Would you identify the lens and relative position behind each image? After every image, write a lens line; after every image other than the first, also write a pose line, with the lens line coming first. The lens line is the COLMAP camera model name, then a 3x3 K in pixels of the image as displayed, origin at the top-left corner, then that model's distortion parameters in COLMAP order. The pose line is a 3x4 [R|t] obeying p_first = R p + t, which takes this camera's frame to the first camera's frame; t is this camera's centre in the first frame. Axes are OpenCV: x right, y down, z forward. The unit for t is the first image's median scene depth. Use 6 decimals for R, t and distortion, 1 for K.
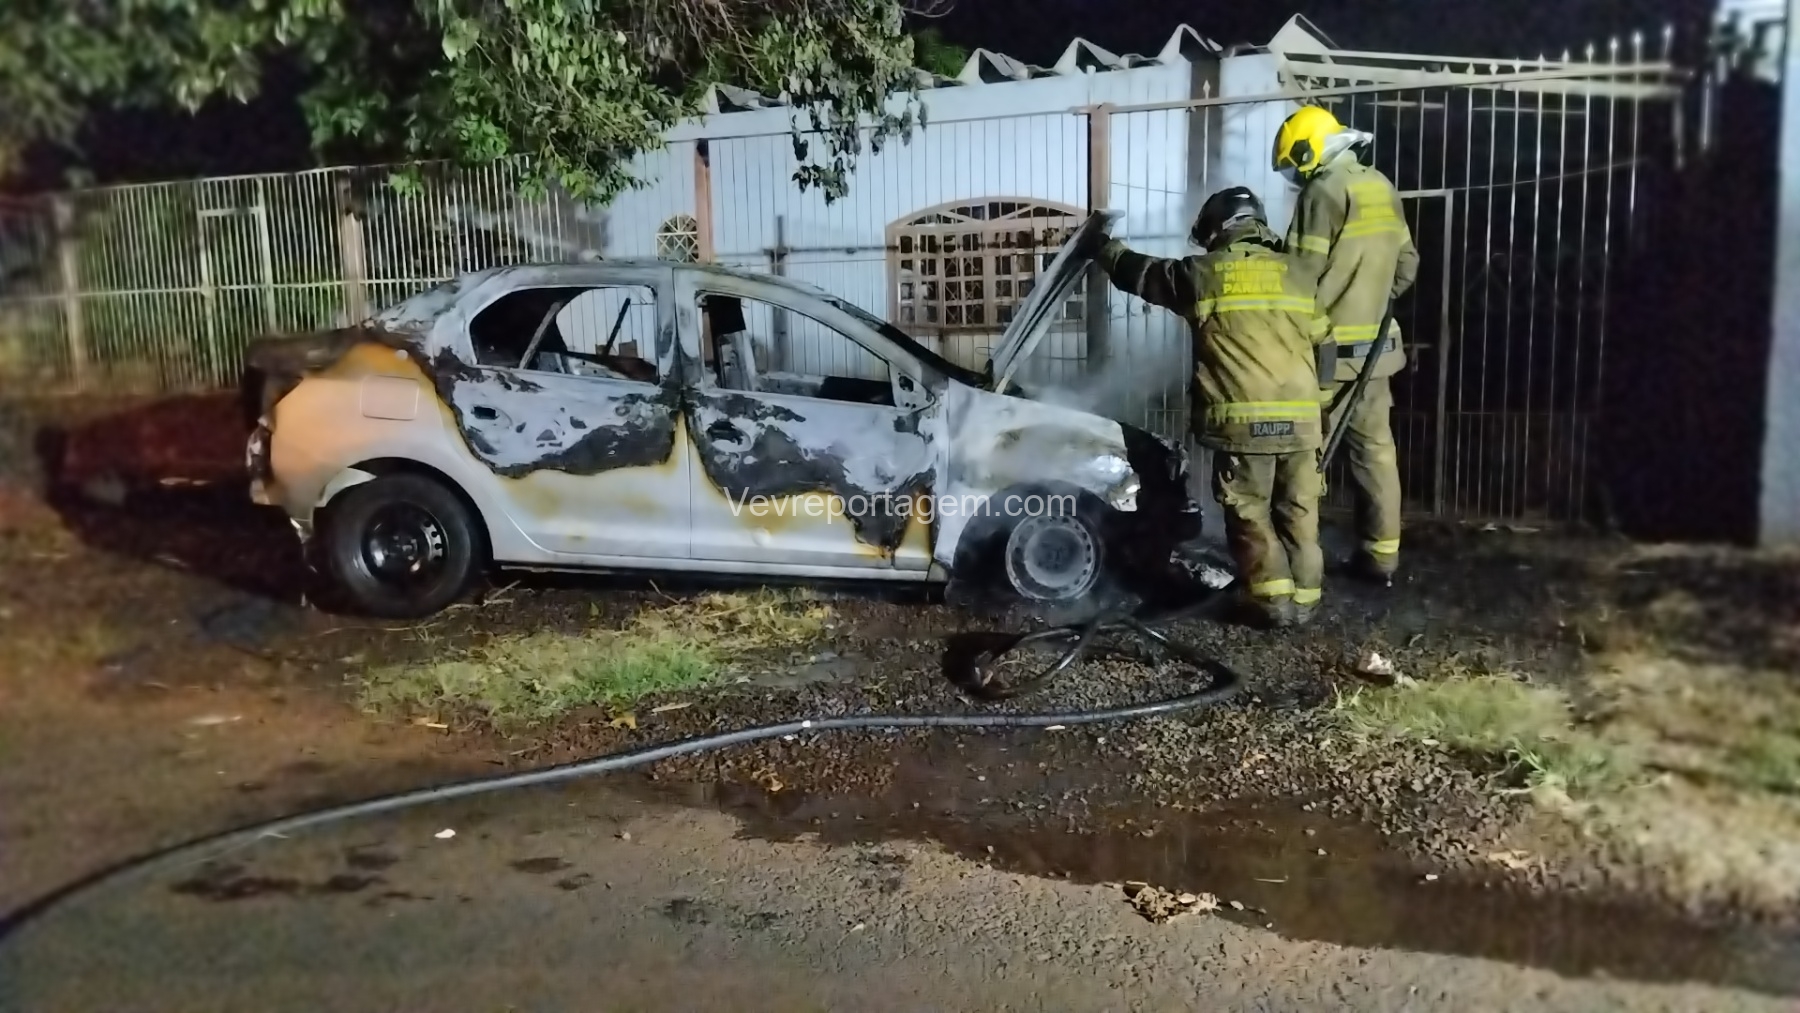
lens RADIAL K [[1473.0, 0, 900.2], [0, 1473.0, 519.4], [0, 0, 1]] dist [0.085702, -0.159712]
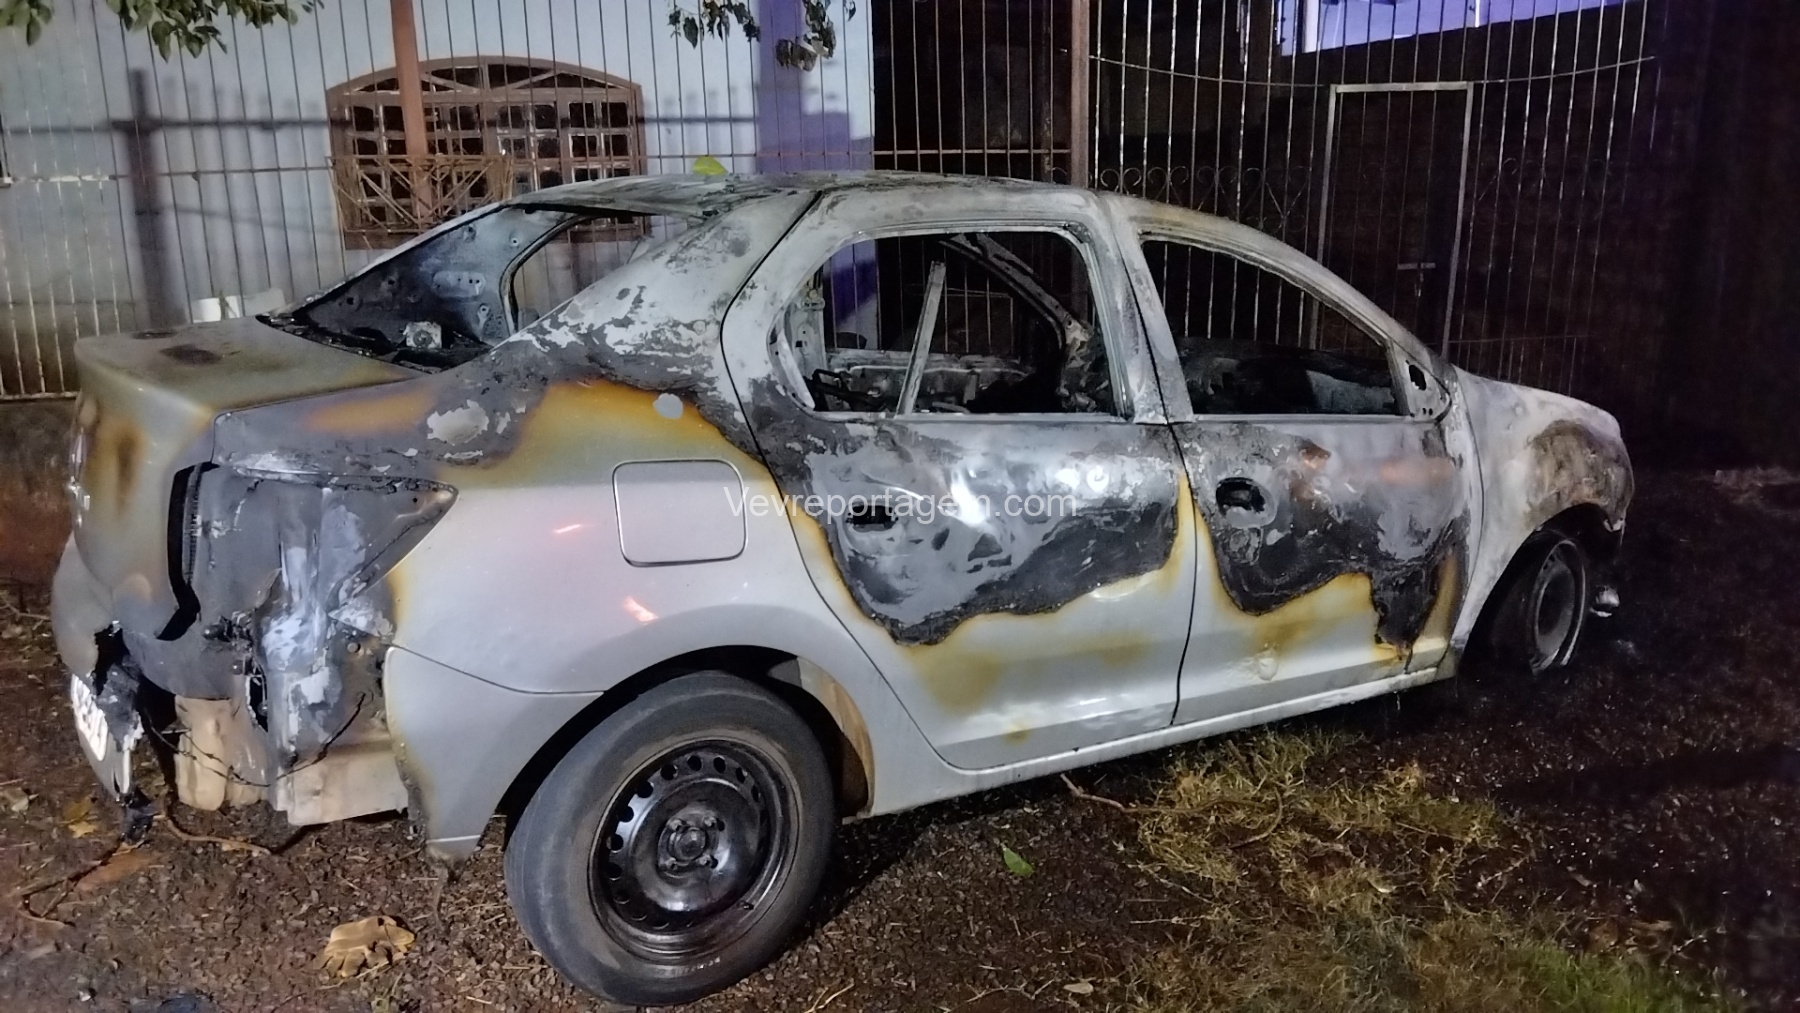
lens RADIAL K [[1473.0, 0, 896.5], [0, 1473.0, 522.3], [0, 0, 1]] dist [0.085702, -0.159712]
pose [[0.802783, -0.137082, 0.580300, -0.535483], [0.088688, 0.989840, 0.111134, -0.119484], [-0.589639, -0.037751, 0.806784, 0.620167]]
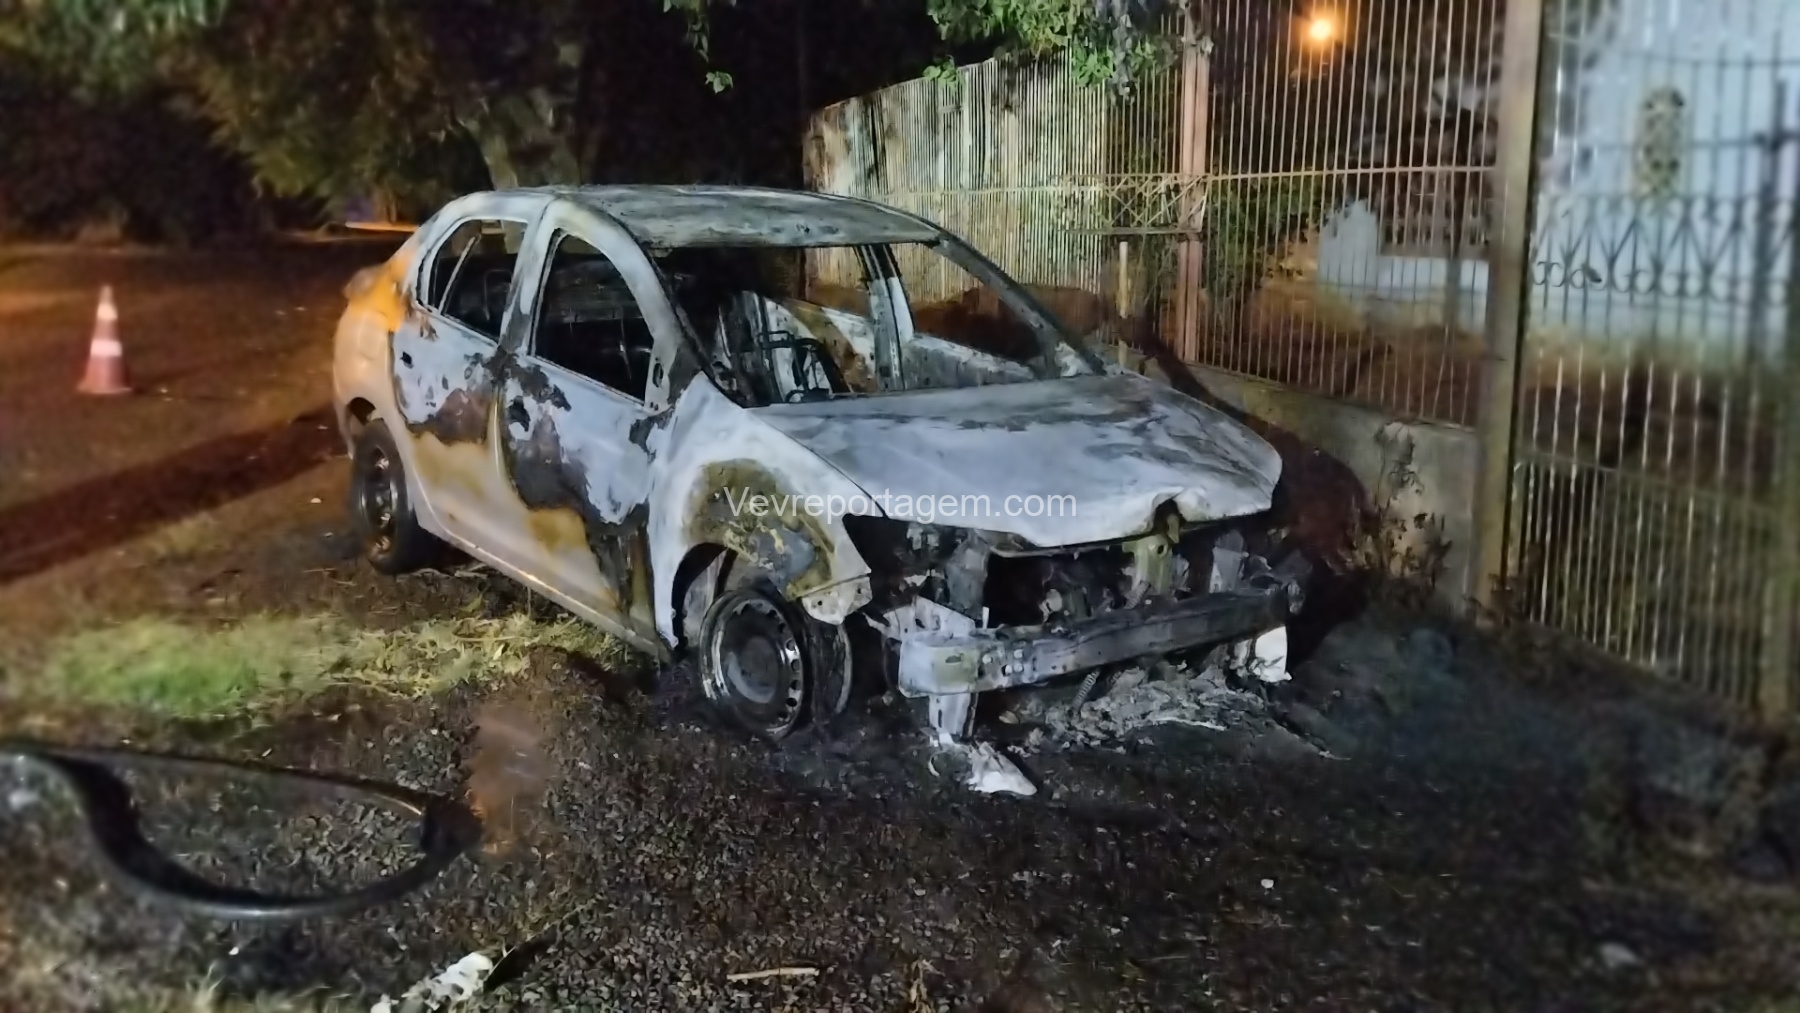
lens RADIAL K [[1744.2, 0, 900.4], [0, 1744.2, 512.2], [0, 0, 1]] dist [0.051896, 0.000000]
pose [[0.618629, 0.161263, -0.768956, 0.713009], [-0.128637, 0.986291, 0.103353, -0.126864], [0.775082, 0.034979, 0.630892, 0.566940]]
